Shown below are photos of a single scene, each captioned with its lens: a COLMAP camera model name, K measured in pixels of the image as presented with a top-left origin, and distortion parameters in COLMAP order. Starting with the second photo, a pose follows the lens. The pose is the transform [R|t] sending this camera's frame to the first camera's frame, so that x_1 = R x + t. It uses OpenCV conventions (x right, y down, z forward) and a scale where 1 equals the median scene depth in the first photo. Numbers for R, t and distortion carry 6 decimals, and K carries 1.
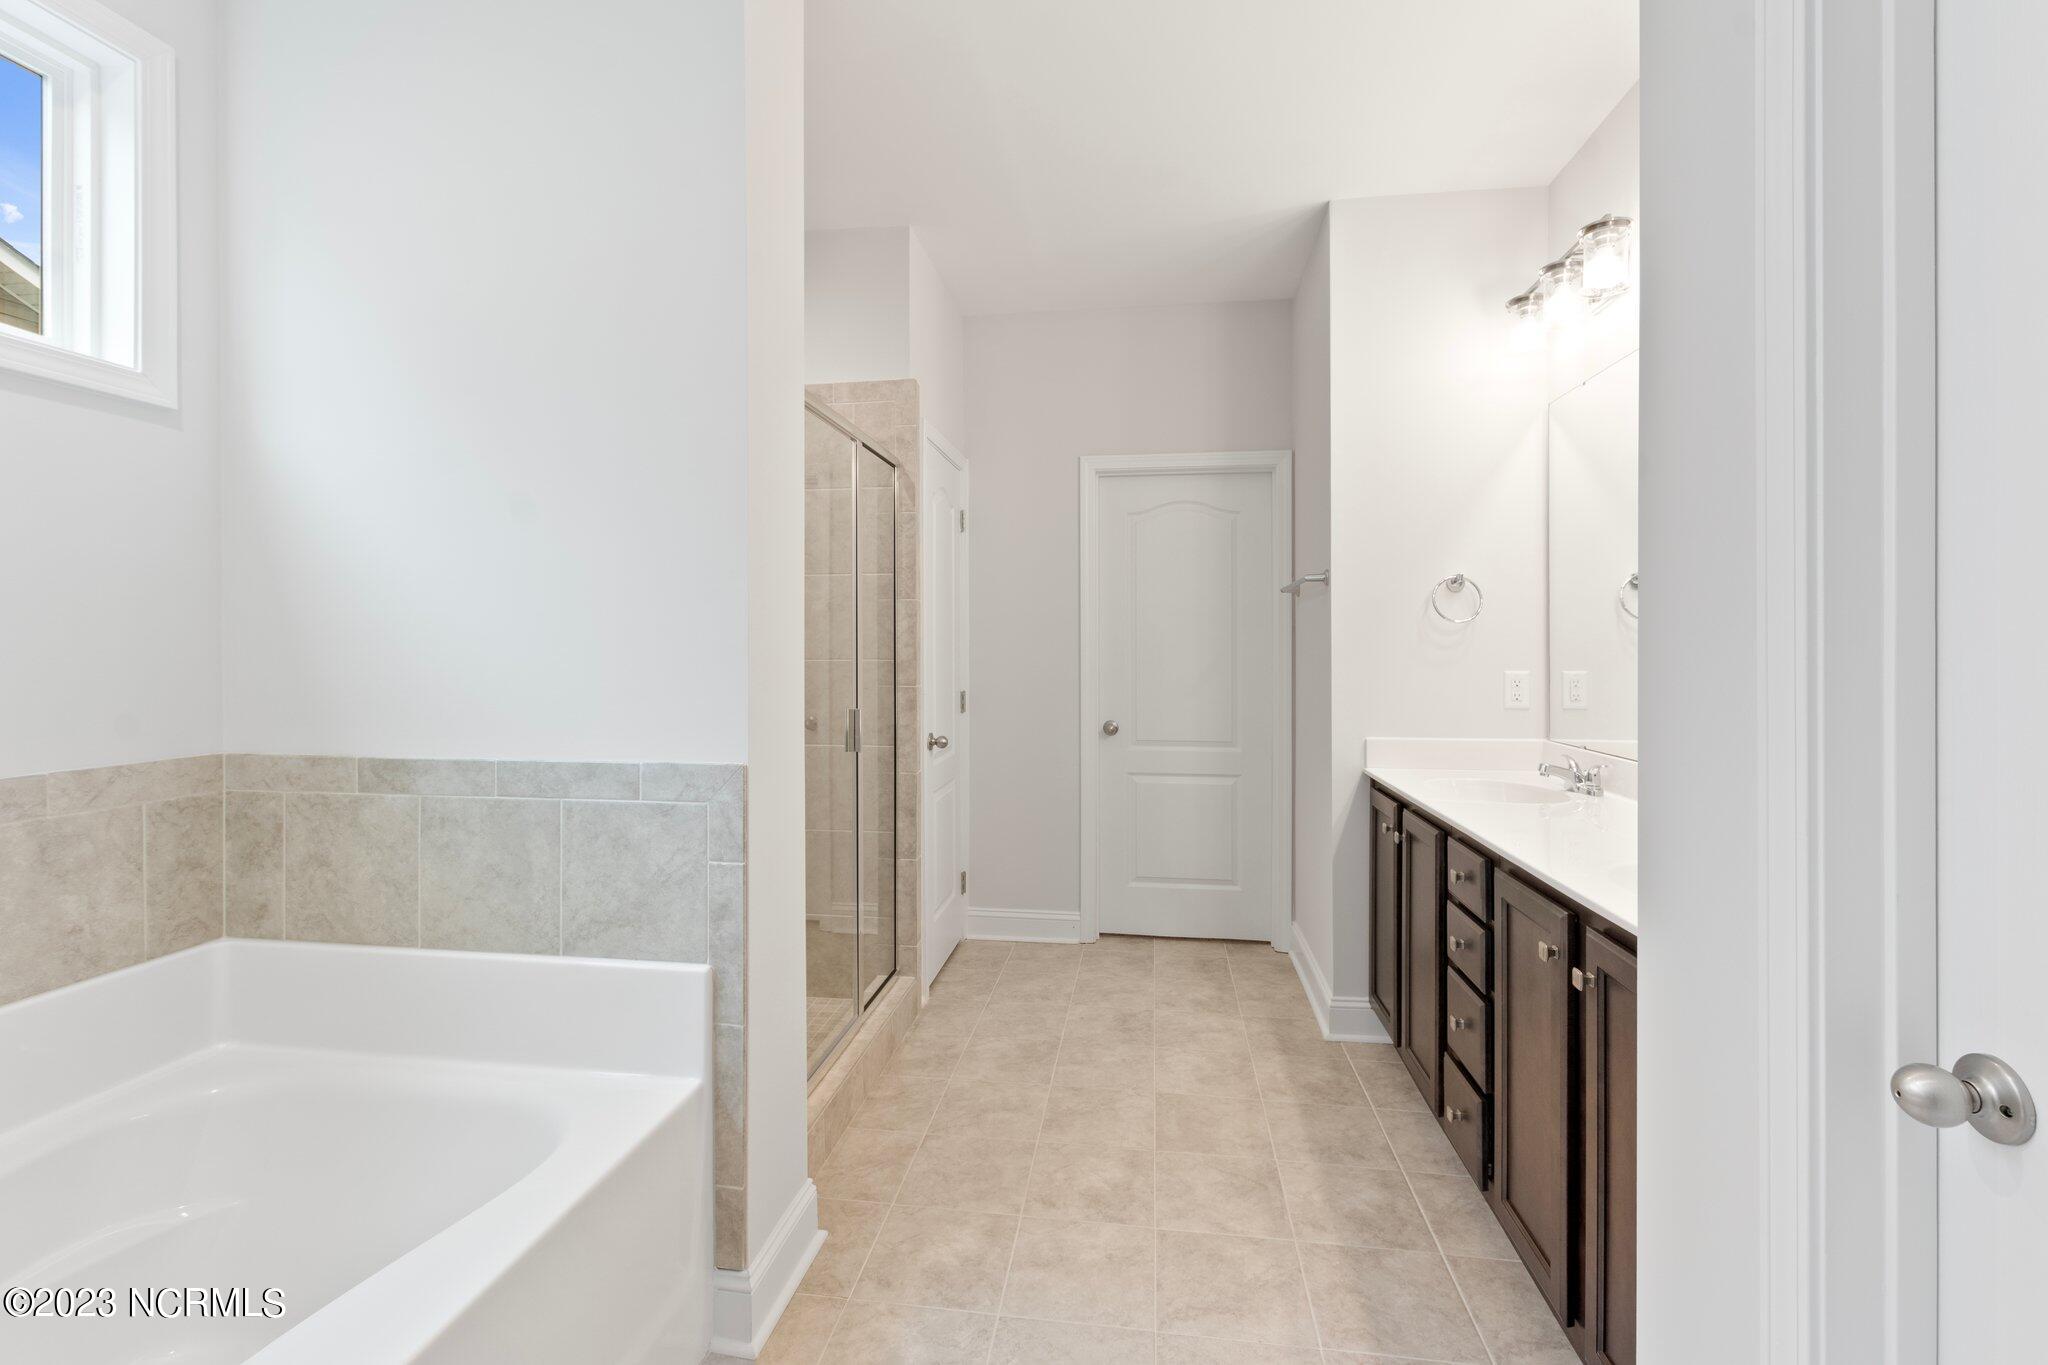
lens RADIAL K [[901.2, 0, 1045.3], [0, 901.2, 650.1], [0, 0, 1]] dist [-0.018632, -0.000006]
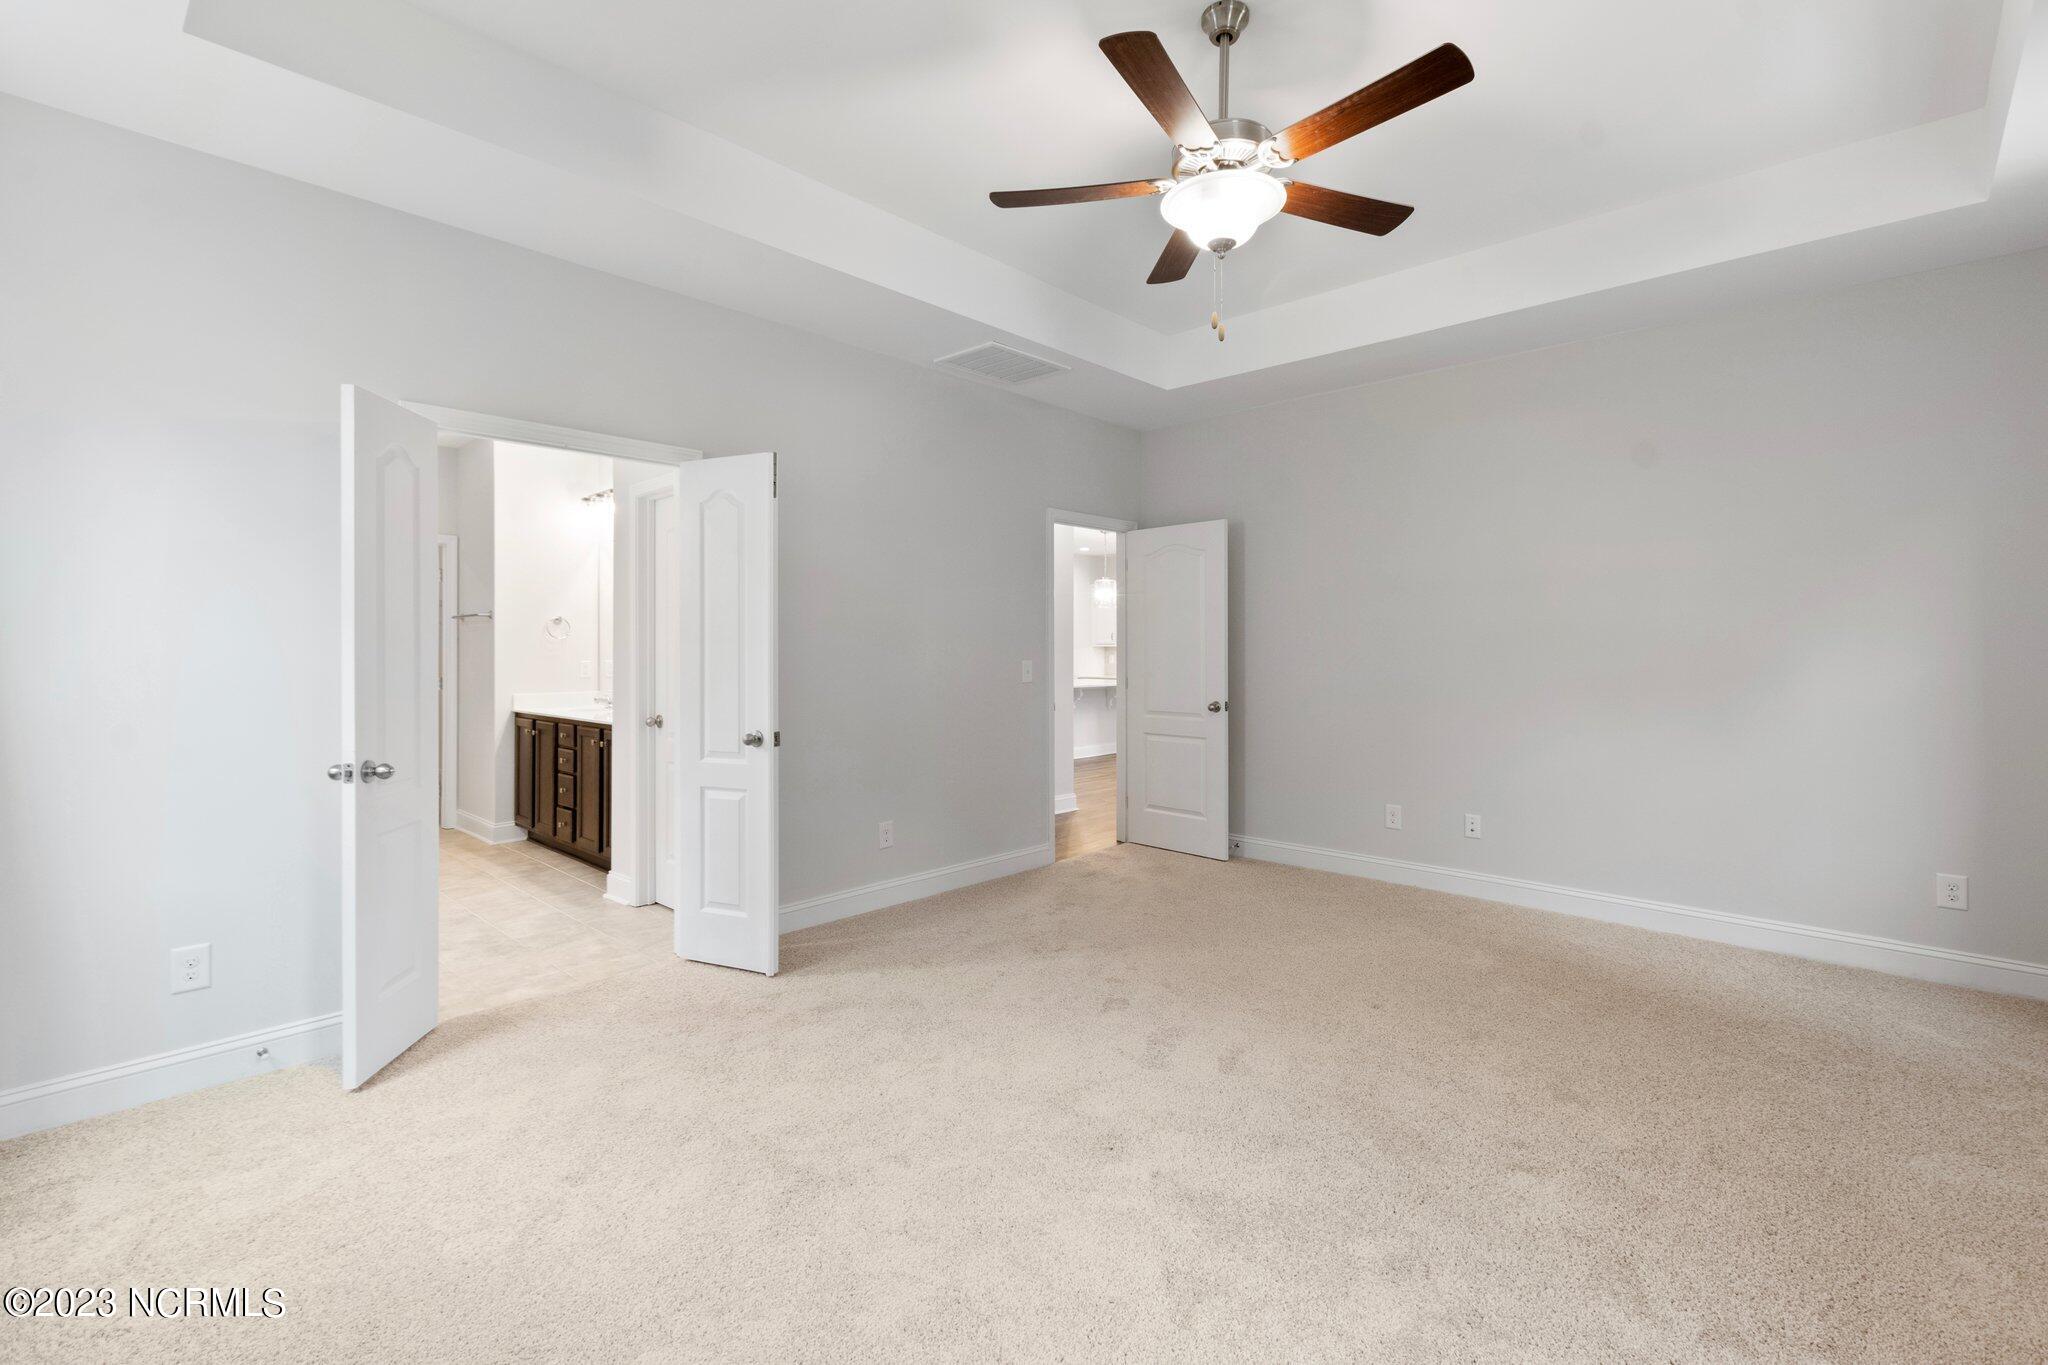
lens RADIAL K [[901.2, 0, 1045.3], [0, 901.2, 650.1], [0, 0, 1]] dist [-0.018632, -0.000006]
pose [[0.579394, -0.001044, 0.815047, -0.652943], [0.003477, 0.999993, -0.001191, 0.005297], [-0.815041, 0.003524, 0.579393, -1.271055]]
